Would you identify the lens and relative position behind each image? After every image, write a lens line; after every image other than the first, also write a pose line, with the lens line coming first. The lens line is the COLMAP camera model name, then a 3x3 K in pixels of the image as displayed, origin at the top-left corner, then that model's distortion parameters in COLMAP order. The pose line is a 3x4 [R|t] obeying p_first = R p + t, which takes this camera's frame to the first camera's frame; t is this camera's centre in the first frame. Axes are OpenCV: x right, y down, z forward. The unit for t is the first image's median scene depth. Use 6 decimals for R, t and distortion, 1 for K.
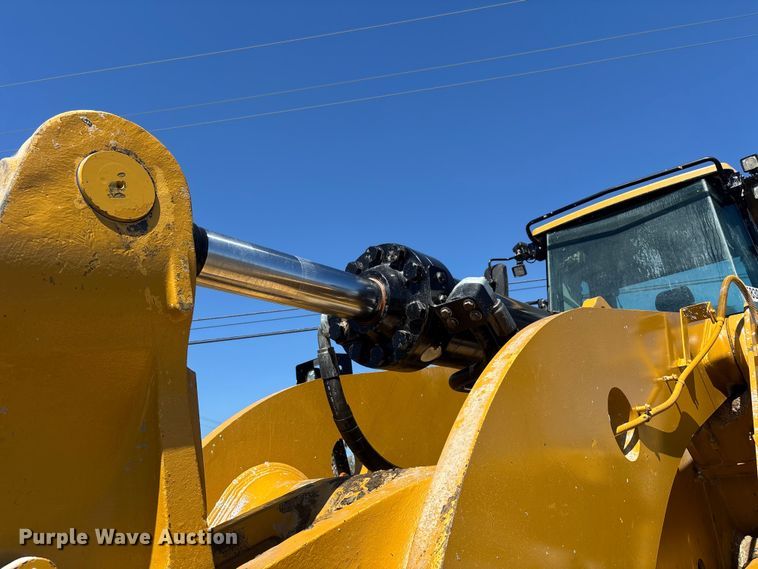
lens RADIAL K [[572.5, 0, 378.4], [0, 572.5, 288.3], [0, 0, 1]] dist [0.034420, -0.028362]
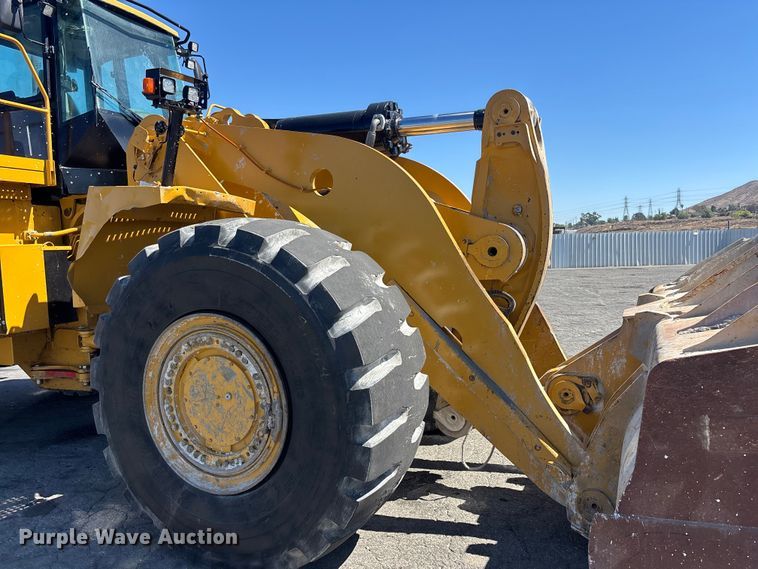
lens RADIAL K [[572.5, 0, 383.1], [0, 572.5, 284.4], [0, 0, 1]] dist [0.034420, -0.028362]
pose [[-0.298695, -0.001800, 0.954347, -2.140451], [-0.290495, 0.952717, -0.089124, 0.824995], [-0.909062, -0.303853, -0.285094, 1.423581]]
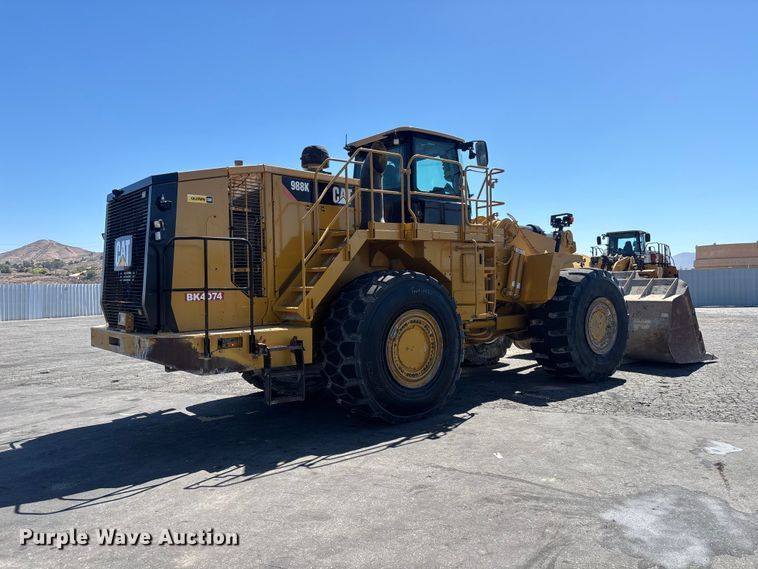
lens RADIAL K [[572.5, 0, 373.4], [0, 572.5, 284.5], [0, 0, 1]] dist [0.034420, -0.028362]
pose [[-0.981883, 0.072244, 0.175176, 0.599359], [0.005762, 0.935424, -0.353482, 2.584496], [-0.189401, -0.346069, -0.918893, 6.486438]]
